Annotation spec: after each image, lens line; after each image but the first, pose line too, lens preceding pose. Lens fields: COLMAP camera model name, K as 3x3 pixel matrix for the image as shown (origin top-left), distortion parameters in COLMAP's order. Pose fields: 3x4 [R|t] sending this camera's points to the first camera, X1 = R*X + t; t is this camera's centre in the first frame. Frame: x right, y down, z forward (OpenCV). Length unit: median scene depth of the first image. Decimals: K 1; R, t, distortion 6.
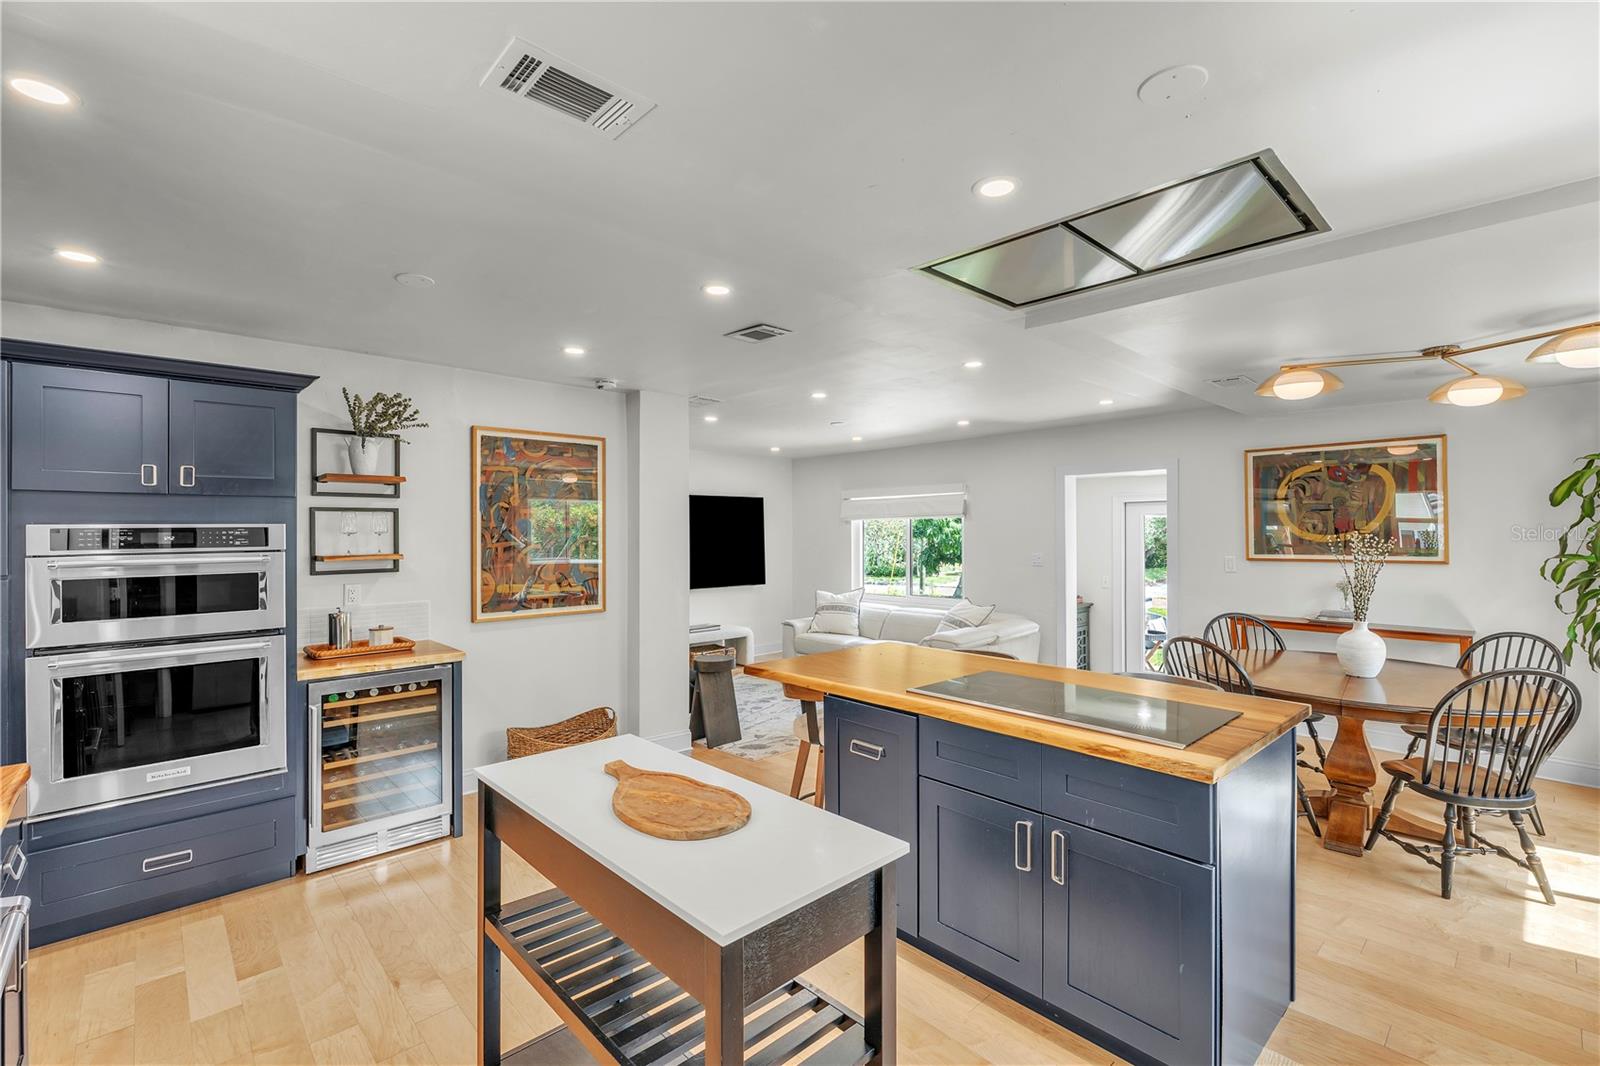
lens RADIAL K [[709.5, 0, 795.8], [0, 709.5, 527.9], [0, 0, 1]] dist [0.000027, -0.003003]
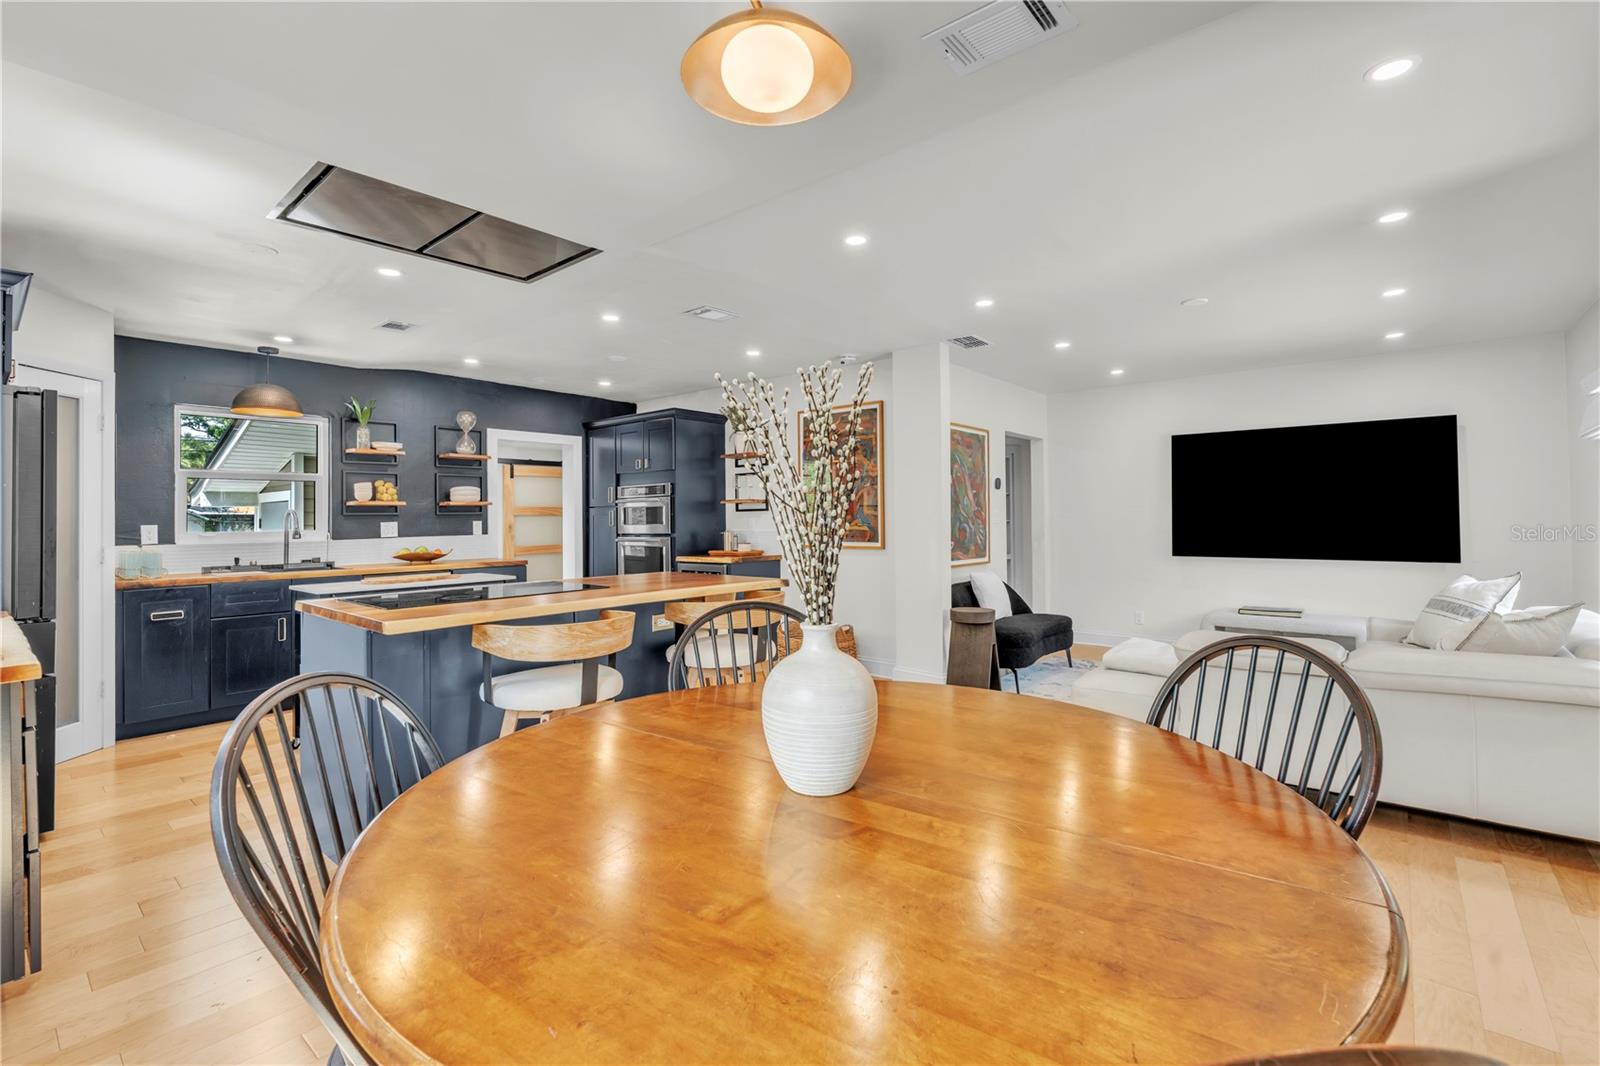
lens RADIAL K [[709.5, 0, 801.6], [0, 709.5, 502.7], [0, 0, 1]] dist [0.000027, -0.003003]
pose [[0.120748, -0.018496, -0.992511, 1.124164], [0.014995, 0.999746, -0.016806, 0.076228], [0.992570, -0.012854, 0.120995, 0.937563]]
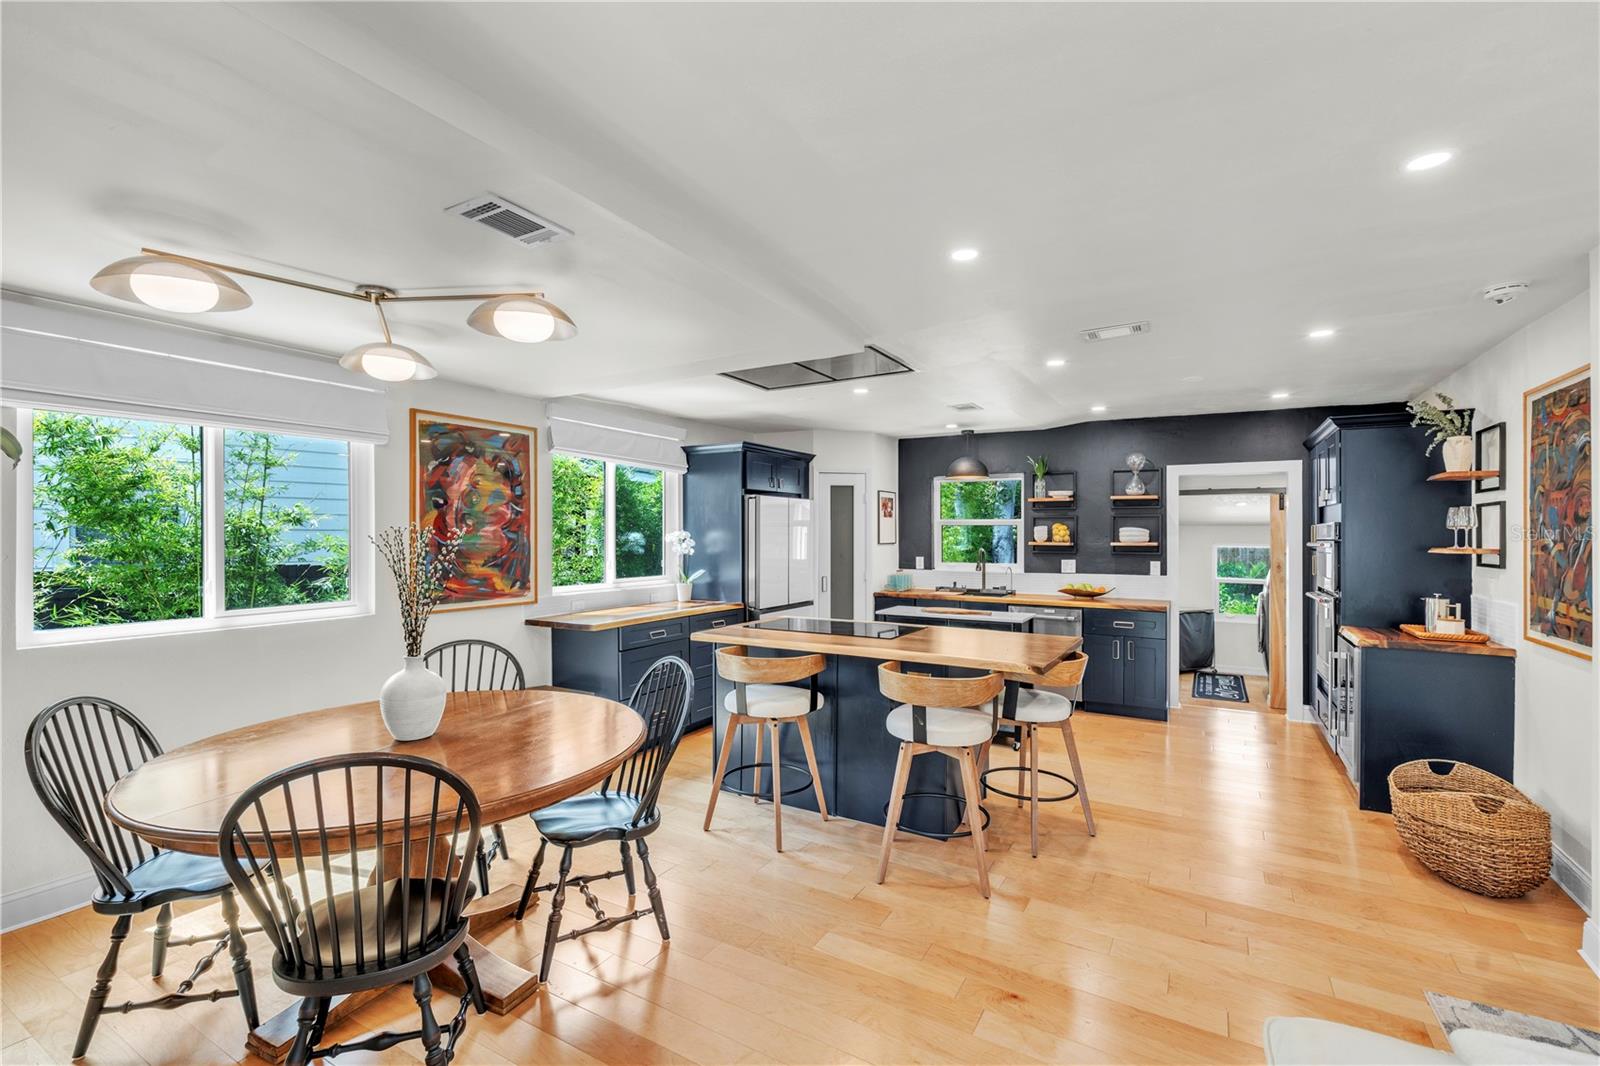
lens RADIAL K [[709.5, 0, 793.4], [0, 709.5, 532.6], [0, 0, 1]] dist [0.000027, -0.003003]
pose [[-0.957983, 0.000971, -0.286822, 0.638760], [0.002176, 0.999990, -0.003880, 0.016804], [0.286815, -0.004341, -0.957976, 1.728698]]
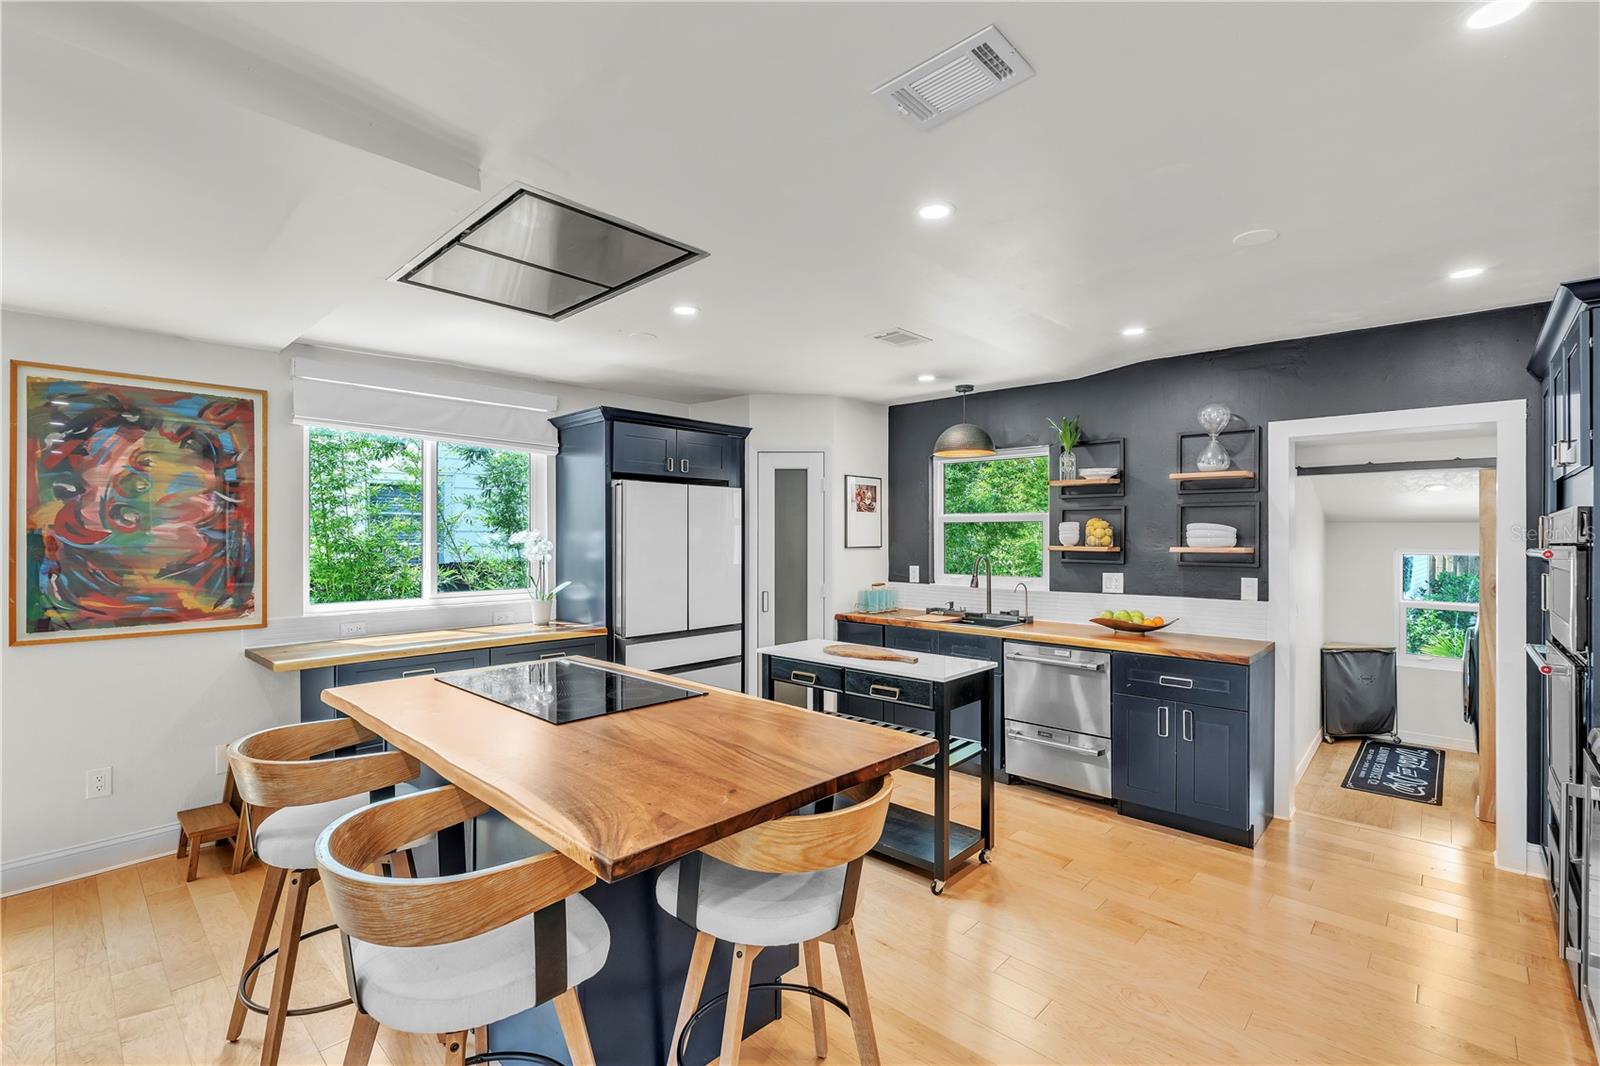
lens RADIAL K [[709.5, 0, 794.5], [0, 709.5, 535.6], [0, 0, 1]] dist [0.000027, -0.003003]
pose [[-0.997840, 0.001663, -0.065674, 0.073065], [0.001875, 0.999993, -0.003164, 0.020190], [0.065668, -0.003280, -0.997836, 1.360918]]
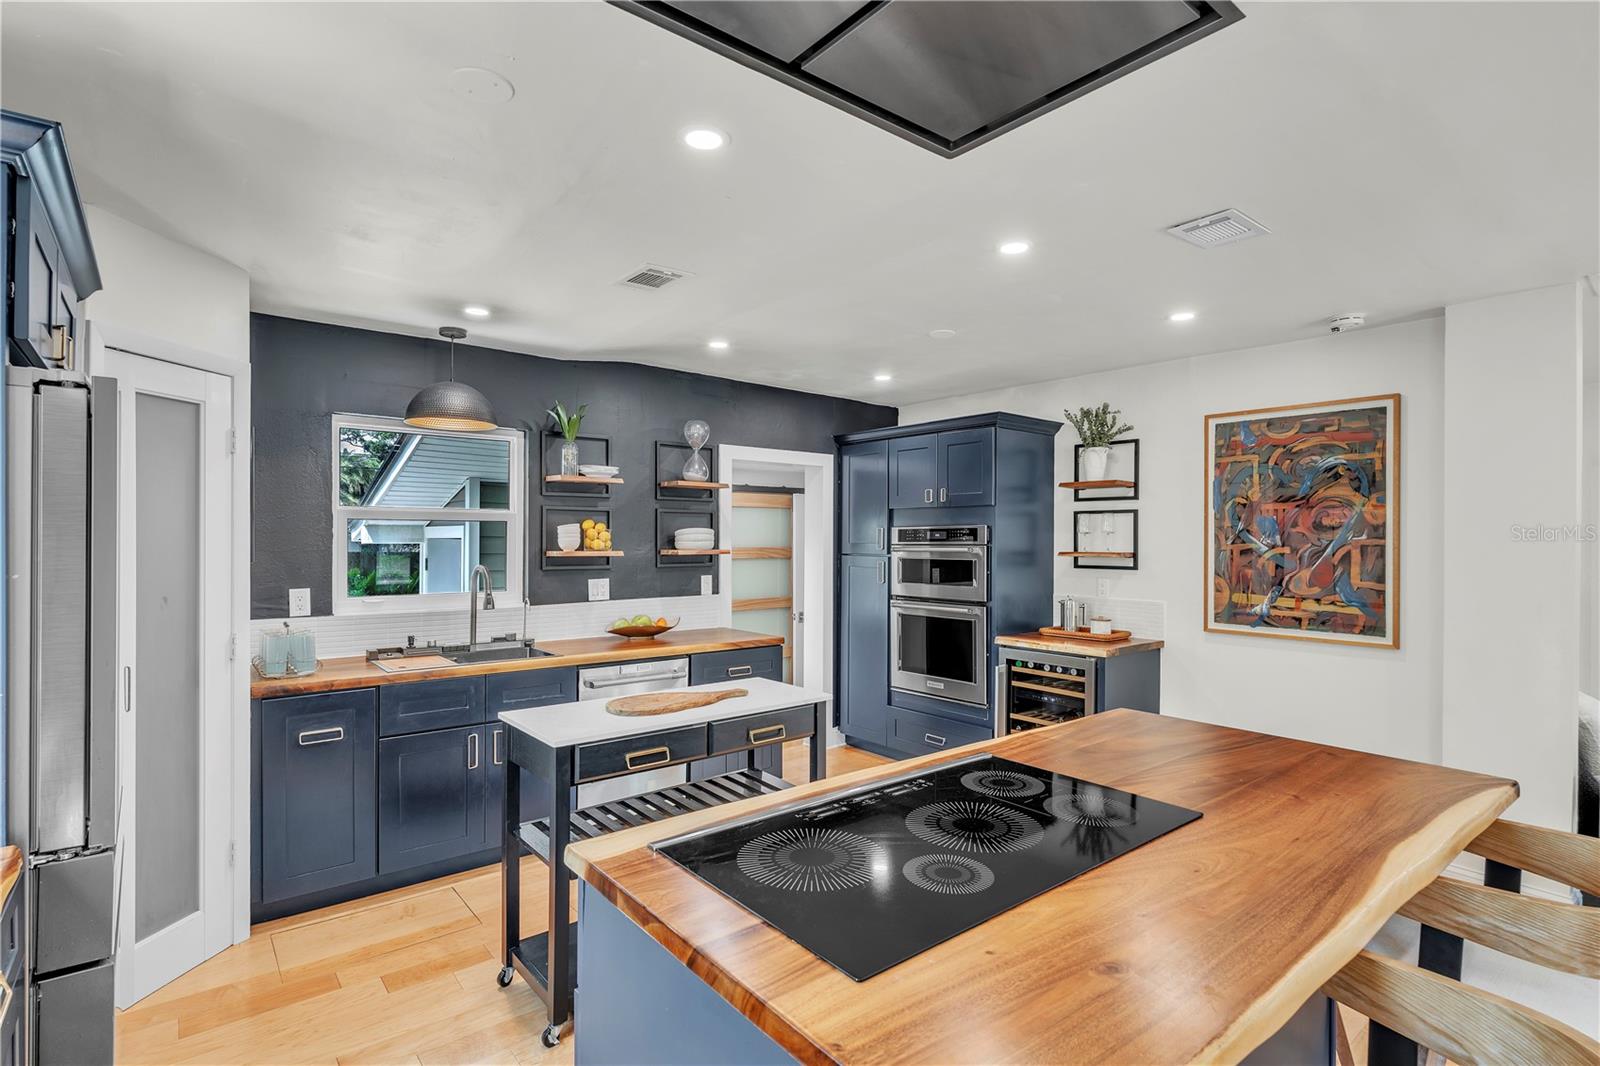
lens RADIAL K [[777.5, 0, 802.9], [0, 777.5, 534.2], [0, 0, 1]] dist [-0.004721, -0.000066]
pose [[-0.060889, -0.001724, -0.998143, 0.650582], [-0.000636, 0.999998, -0.001688, 0.011827], [0.998144, 0.000532, -0.060890, 0.615327]]
